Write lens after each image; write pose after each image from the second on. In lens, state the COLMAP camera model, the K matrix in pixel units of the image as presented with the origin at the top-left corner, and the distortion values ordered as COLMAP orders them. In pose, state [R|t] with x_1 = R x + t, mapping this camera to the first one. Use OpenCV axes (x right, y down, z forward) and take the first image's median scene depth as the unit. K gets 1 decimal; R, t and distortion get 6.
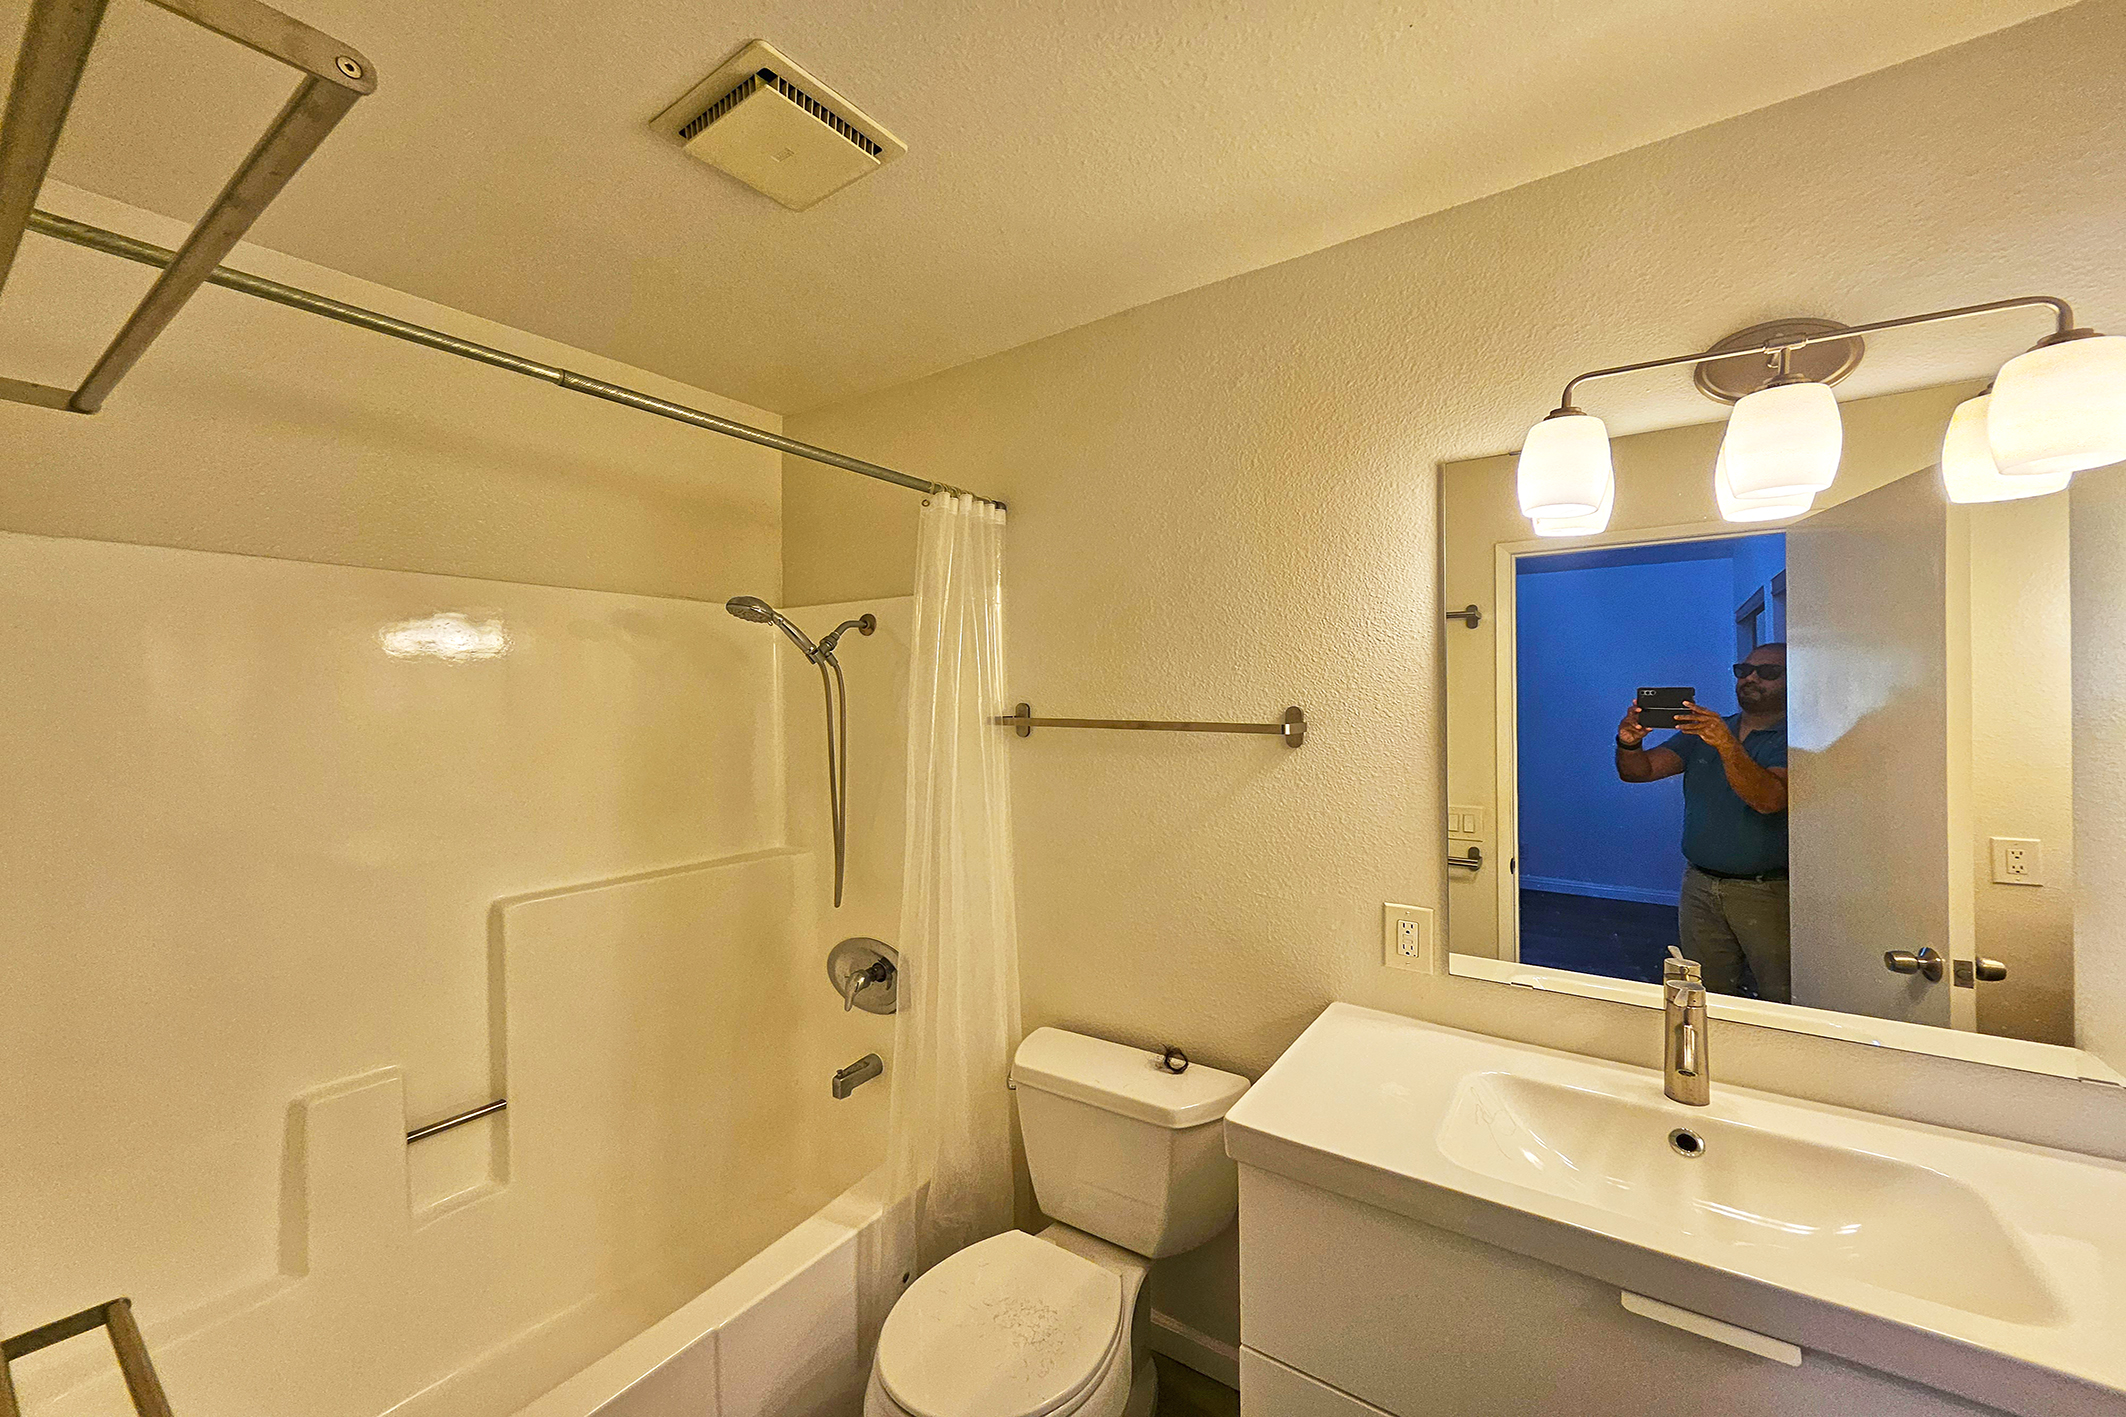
lens RADIAL K [[851.8, 0, 1063.4], [0, 851.8, 705.0], [0, 0, 1]] dist [0.005132, -0.000521]
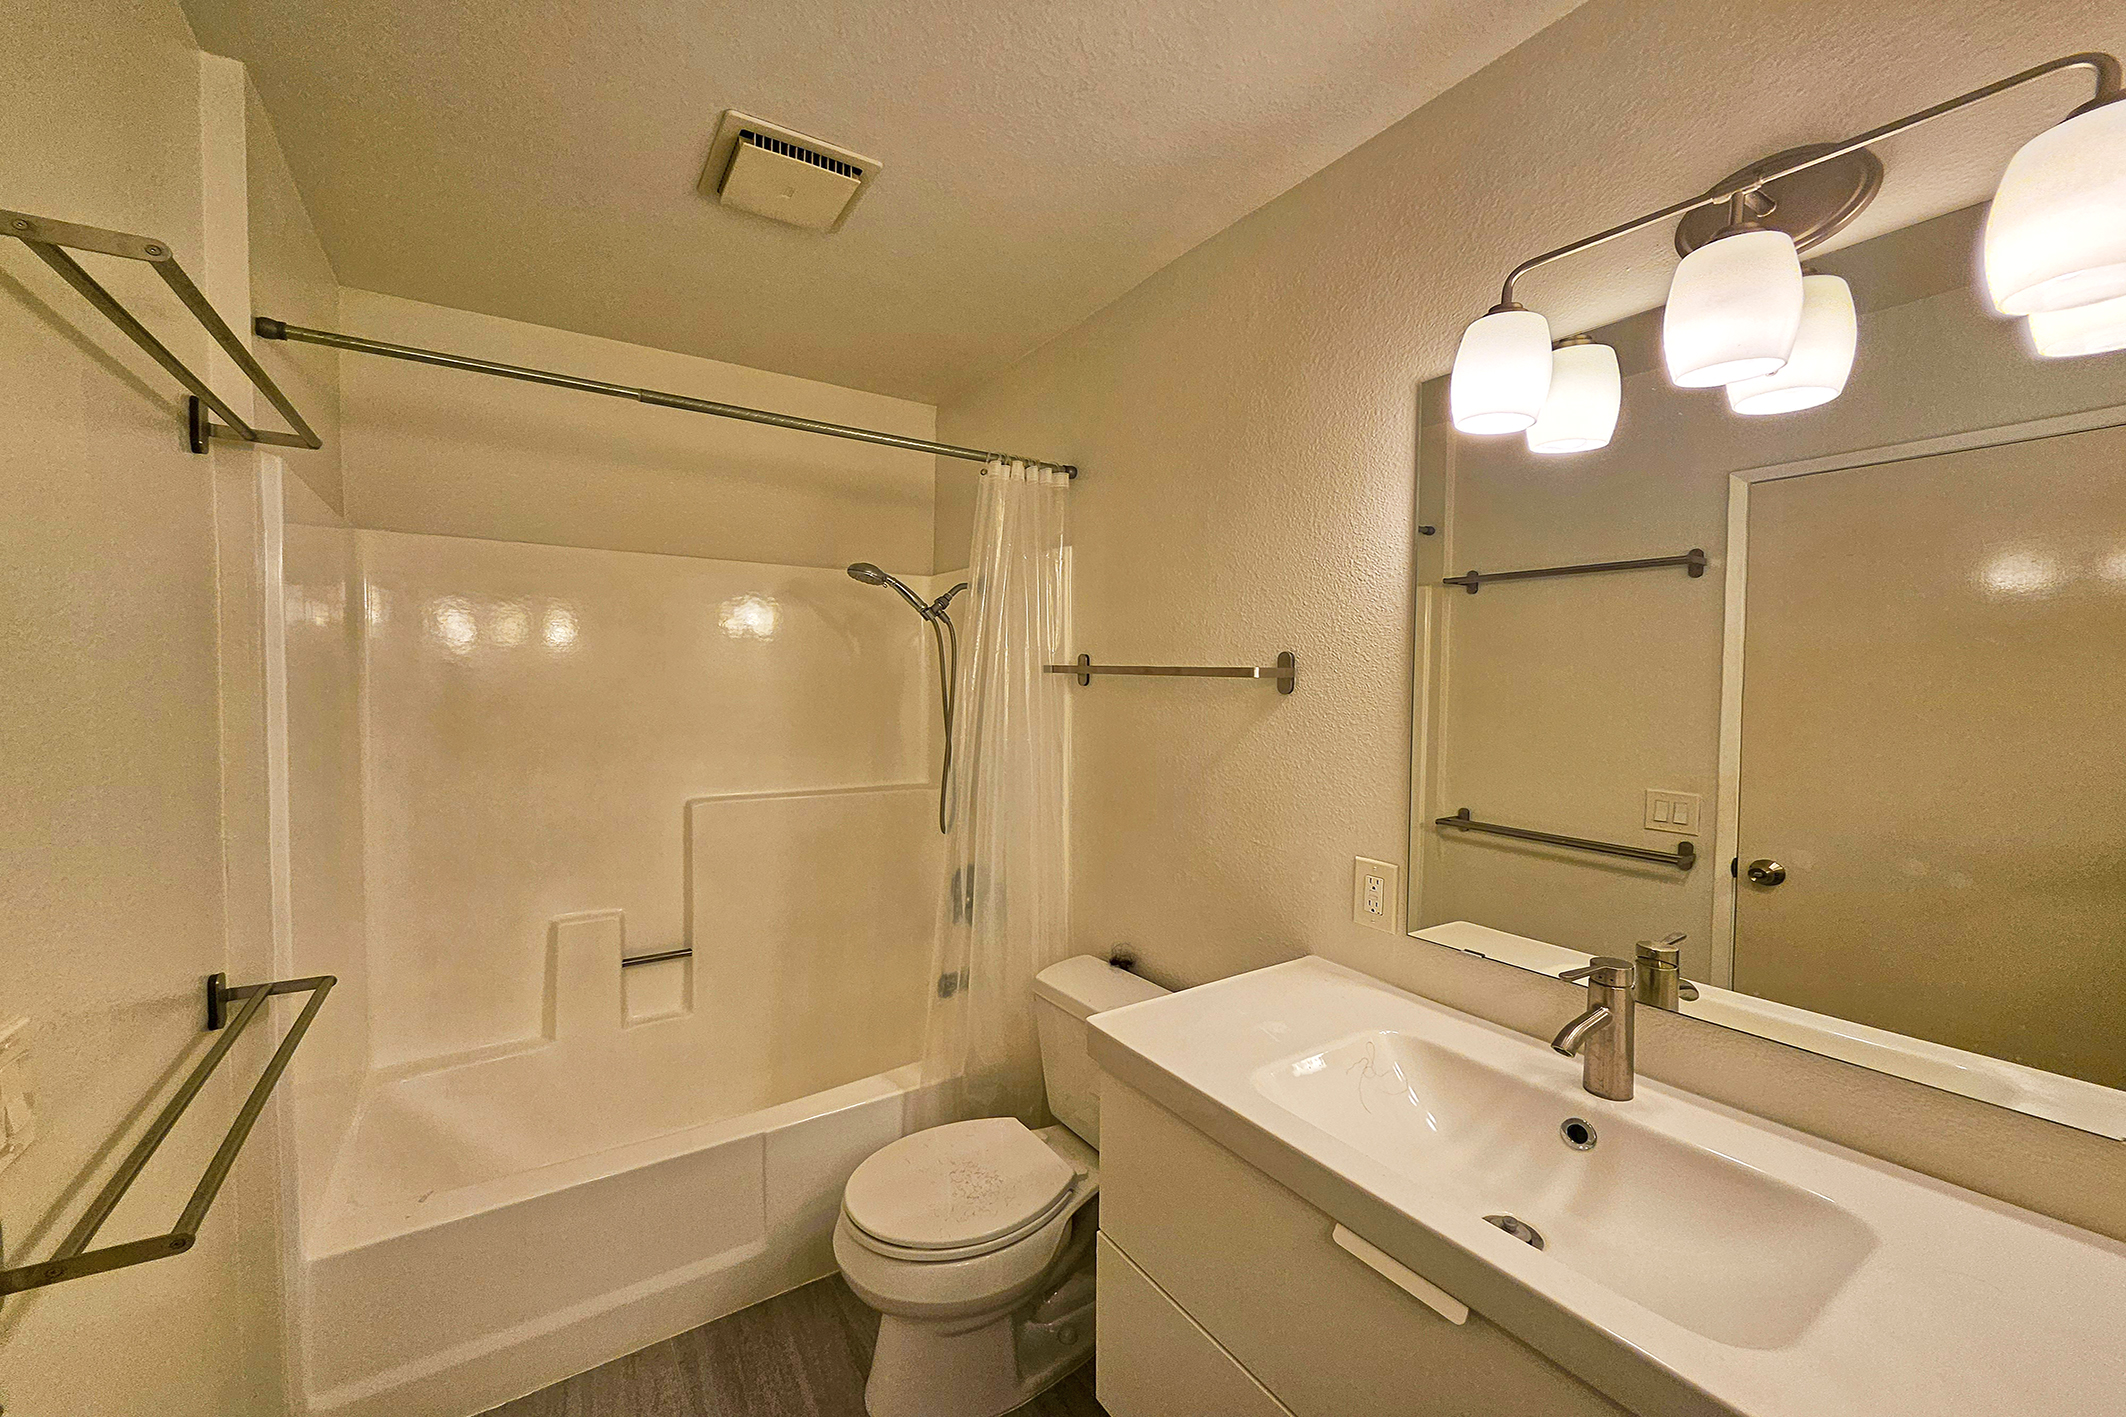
lens RADIAL K [[851.8, 0, 1050.1], [0, 851.8, 706.2], [0, 0, 1]] dist [0.005132, -0.000521]
pose [[0.924861, 0.028148, -0.379262, 0.382688], [-0.019306, 0.999446, 0.027097, 0.041953], [0.379814, -0.017739, 0.924893, -0.006346]]
